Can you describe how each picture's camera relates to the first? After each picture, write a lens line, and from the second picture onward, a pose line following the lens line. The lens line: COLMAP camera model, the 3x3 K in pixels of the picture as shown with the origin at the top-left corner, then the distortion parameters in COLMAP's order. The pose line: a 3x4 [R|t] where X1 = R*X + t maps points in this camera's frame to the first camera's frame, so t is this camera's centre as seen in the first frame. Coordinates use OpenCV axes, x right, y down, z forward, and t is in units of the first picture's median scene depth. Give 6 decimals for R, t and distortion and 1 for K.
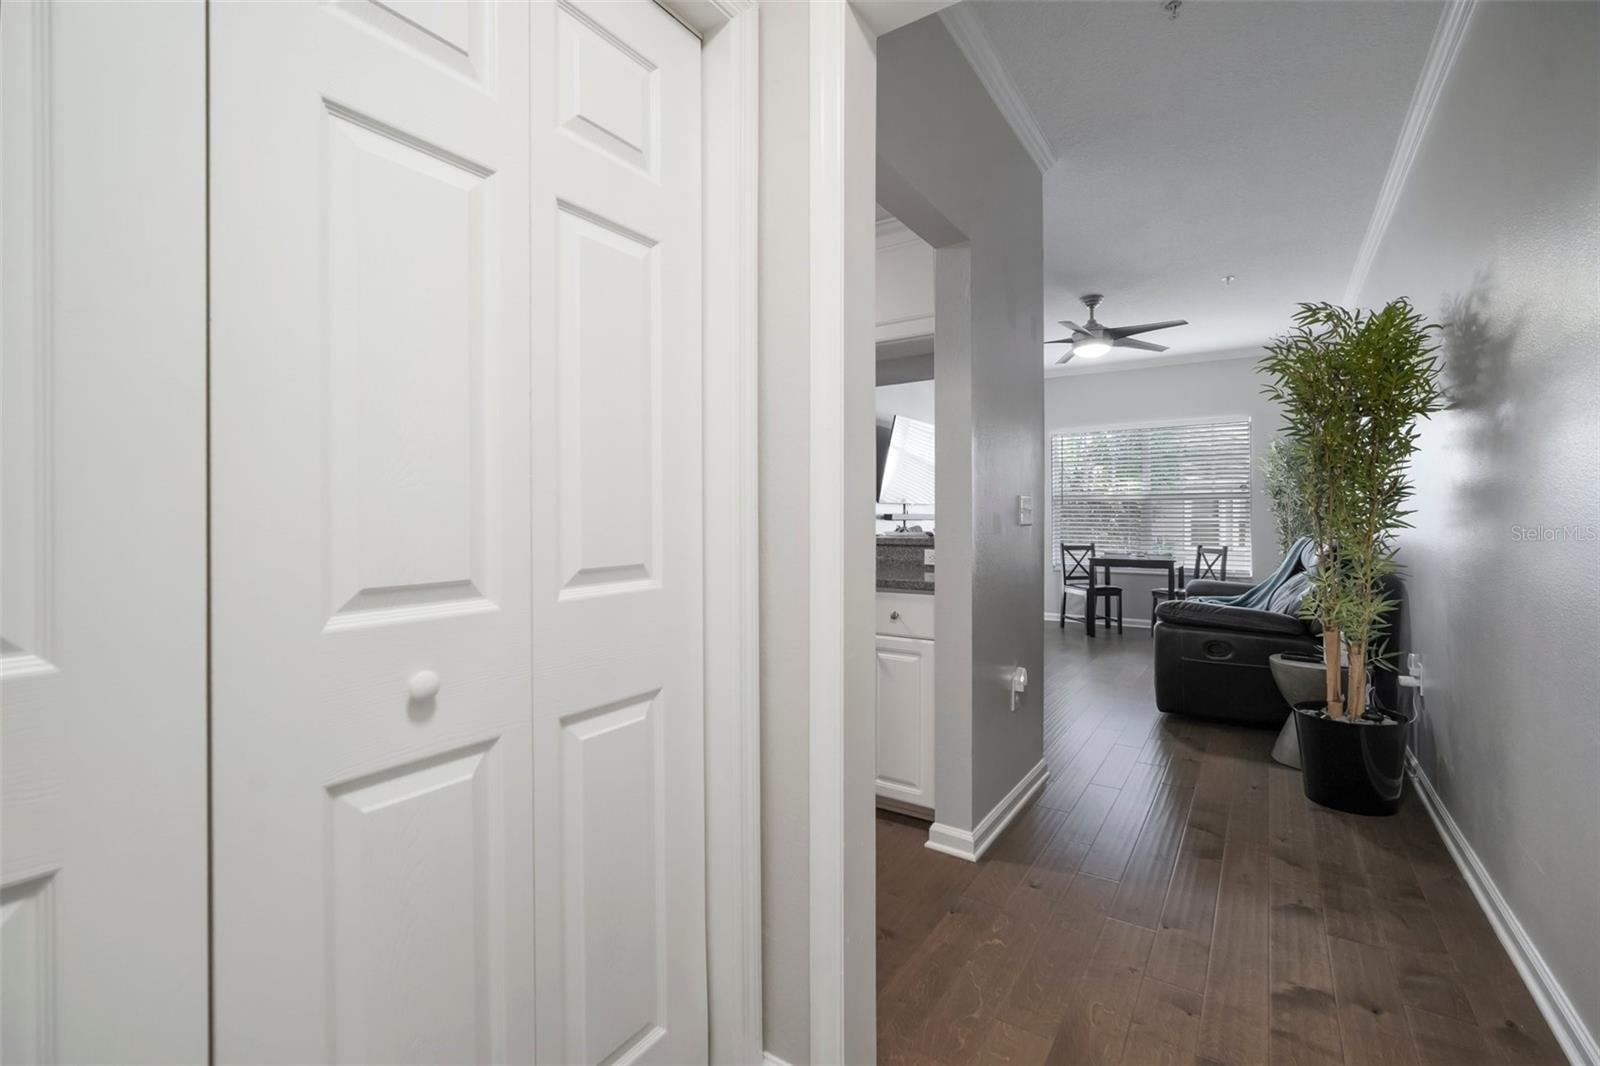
lens RADIAL K [[713.9, 0, 800.9], [0, 713.9, 515.1], [0, 0, 1]] dist [-0.000979, 0.000352]
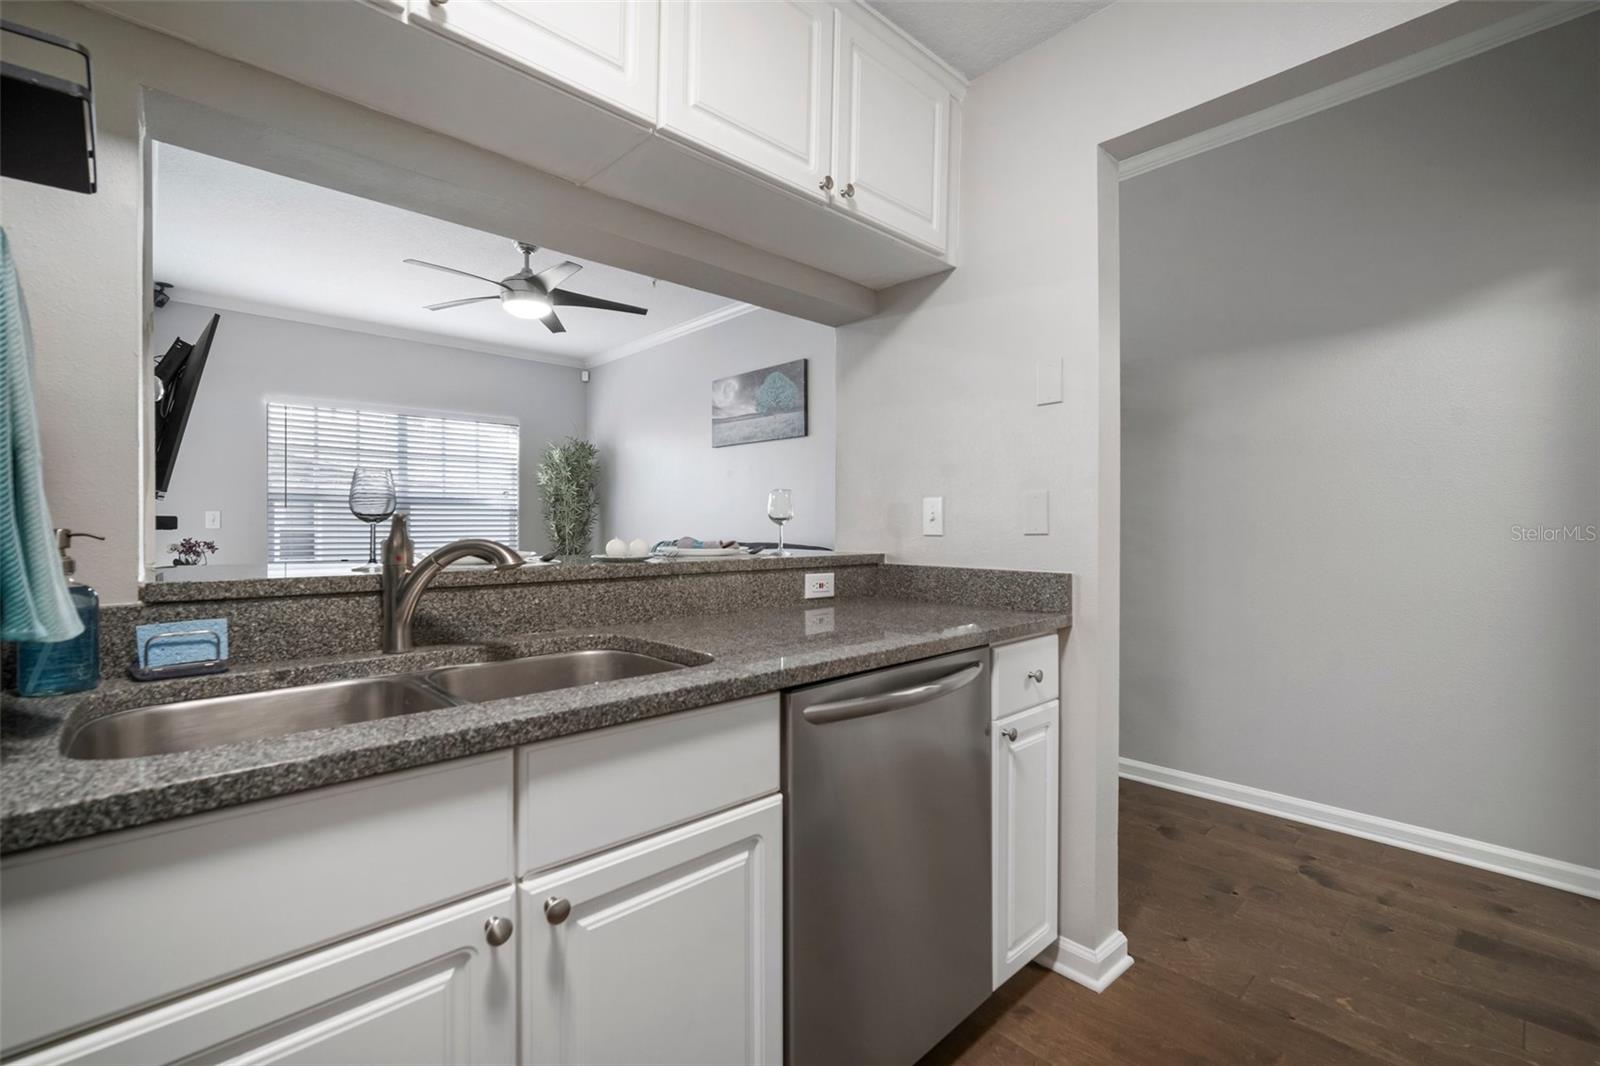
lens RADIAL K [[697.9, 0, 798.8], [0, 697.9, 536.5], [0, 0, 1]] dist [-0.007388, 0.003472]
pose [[0.227367, -0.012172, 0.973733, -0.209489], [-0.005051, 0.999894, 0.013679, 0.003418], [-0.973796, -0.008028, 0.227282, 0.430707]]
